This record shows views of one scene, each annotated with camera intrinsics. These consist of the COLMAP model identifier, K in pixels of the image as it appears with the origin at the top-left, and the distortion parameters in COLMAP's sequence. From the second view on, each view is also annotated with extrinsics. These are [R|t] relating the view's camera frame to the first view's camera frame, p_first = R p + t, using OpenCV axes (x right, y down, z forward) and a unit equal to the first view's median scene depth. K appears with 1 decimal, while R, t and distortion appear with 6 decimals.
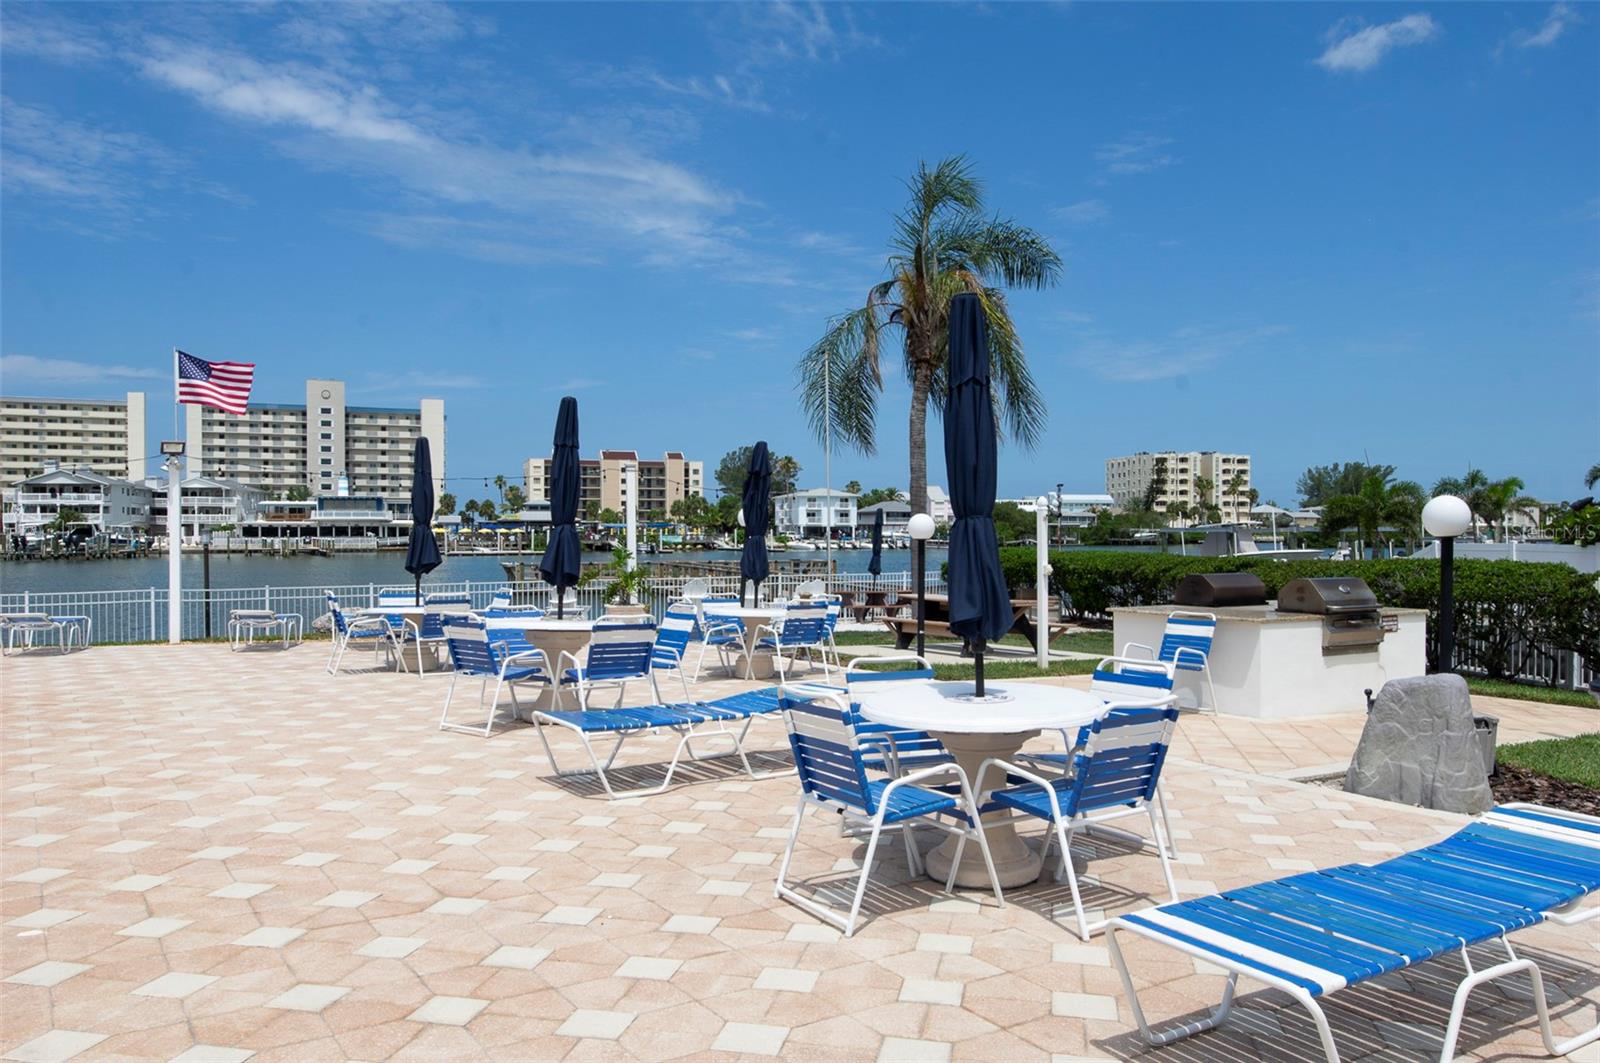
lens RADIAL K [[1203.2, 0, 802.1], [0, 1203.2, 538.4], [0, 0, 1]] dist [0.034373, -0.026326]
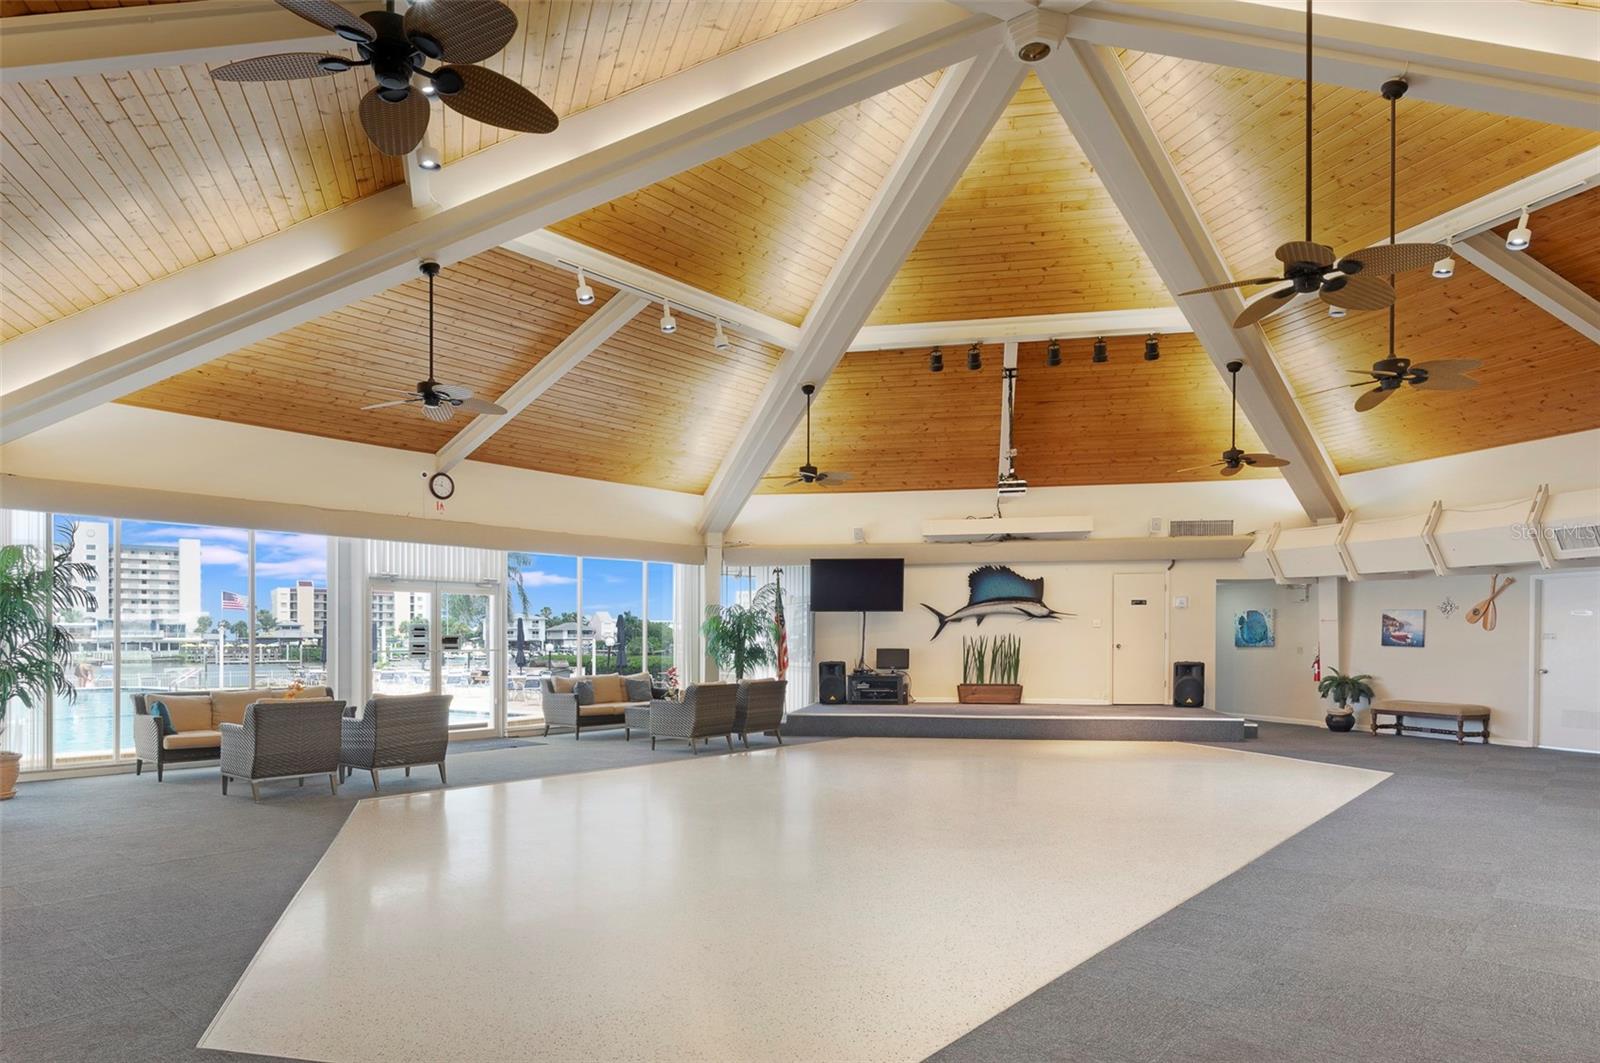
lens RADIAL K [[950.1, 0, 800.7], [0, 950.1, 638.0], [0, 0, 1]] dist [0.021806, -0.021420]
pose [[0.958249, -0.002859, 0.285921, 0.012946], [0.005918, 0.999934, -0.009833, -0.000468], [-0.285874, 0.011115, 0.958203, -0.116779]]
